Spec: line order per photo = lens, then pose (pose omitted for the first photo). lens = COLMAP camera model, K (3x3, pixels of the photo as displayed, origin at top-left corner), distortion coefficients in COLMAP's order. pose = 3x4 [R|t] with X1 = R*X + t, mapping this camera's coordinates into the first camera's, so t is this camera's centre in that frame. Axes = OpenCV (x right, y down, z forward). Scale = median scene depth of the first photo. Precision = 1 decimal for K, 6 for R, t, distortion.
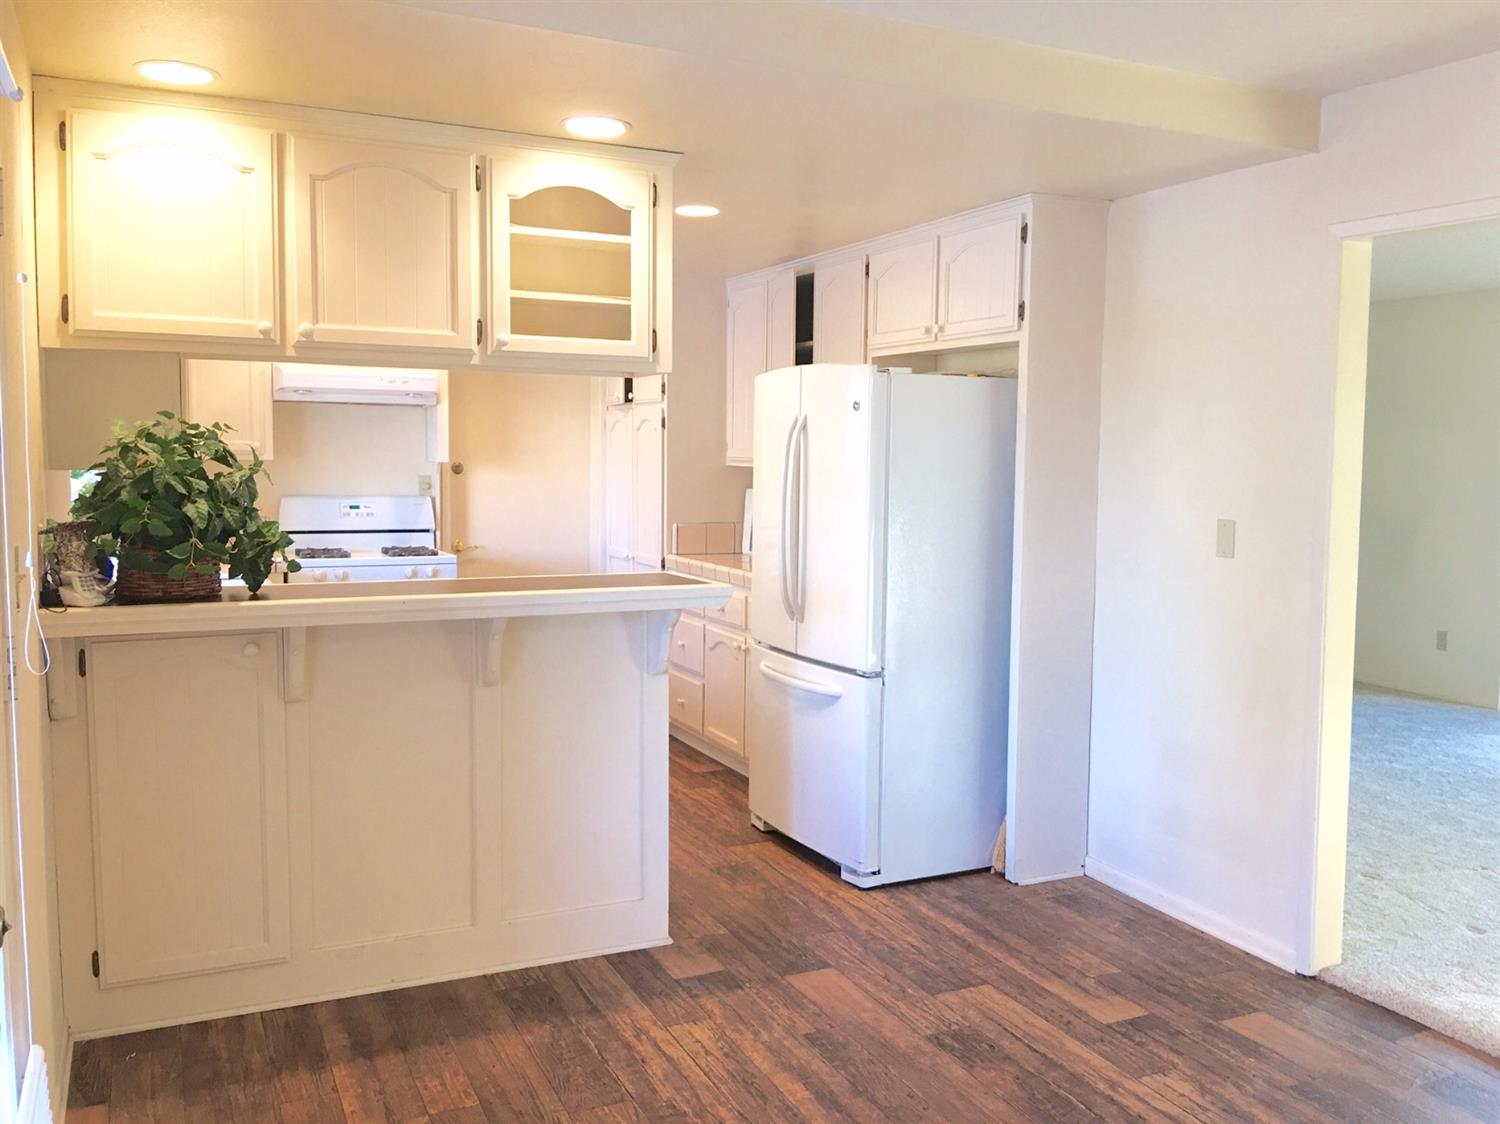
lens RADIAL K [[1271.5, 0, 755.1], [0, 1271.5, 561.5], [0, 0, 1]] dist [0.080633, -0.145118]
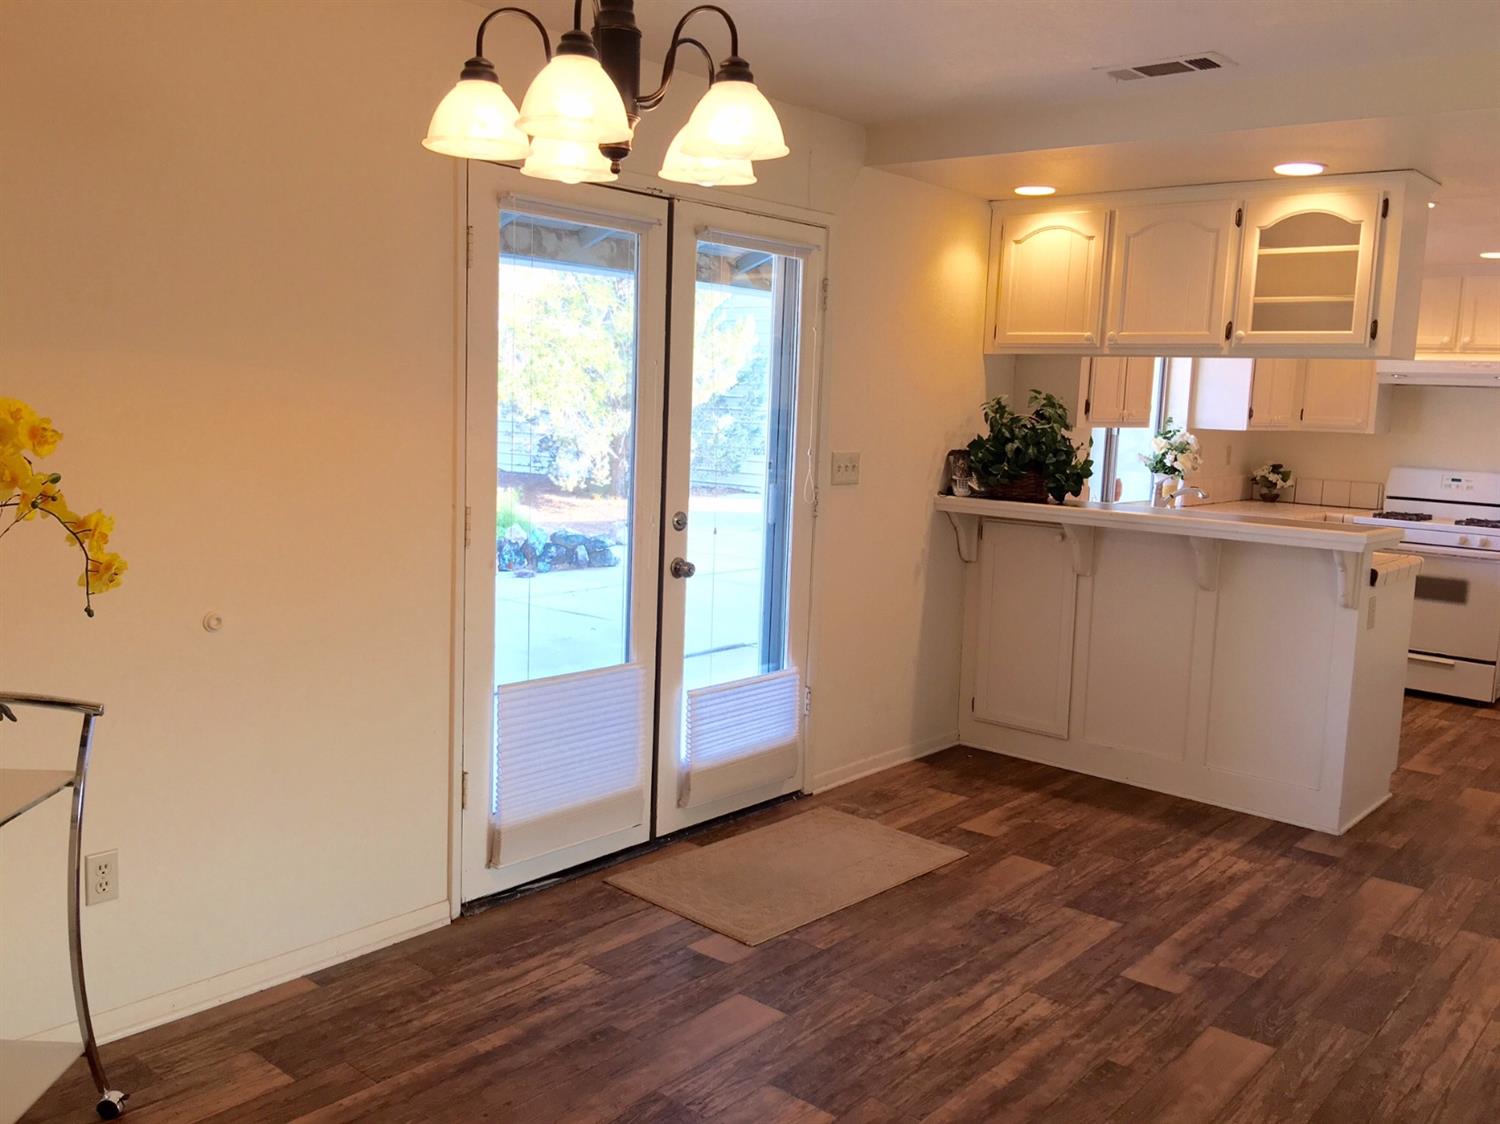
lens RADIAL K [[1271.5, 0, 755.1], [0, 1271.5, 561.5], [0, 0, 1]] dist [0.080633, -0.145118]
pose [[0.411331, 0.122131, -0.903267, 0.887743], [-0.114454, 0.990060, 0.081746, 0.011147], [0.904272, 0.069758, 0.421220, -0.018820]]
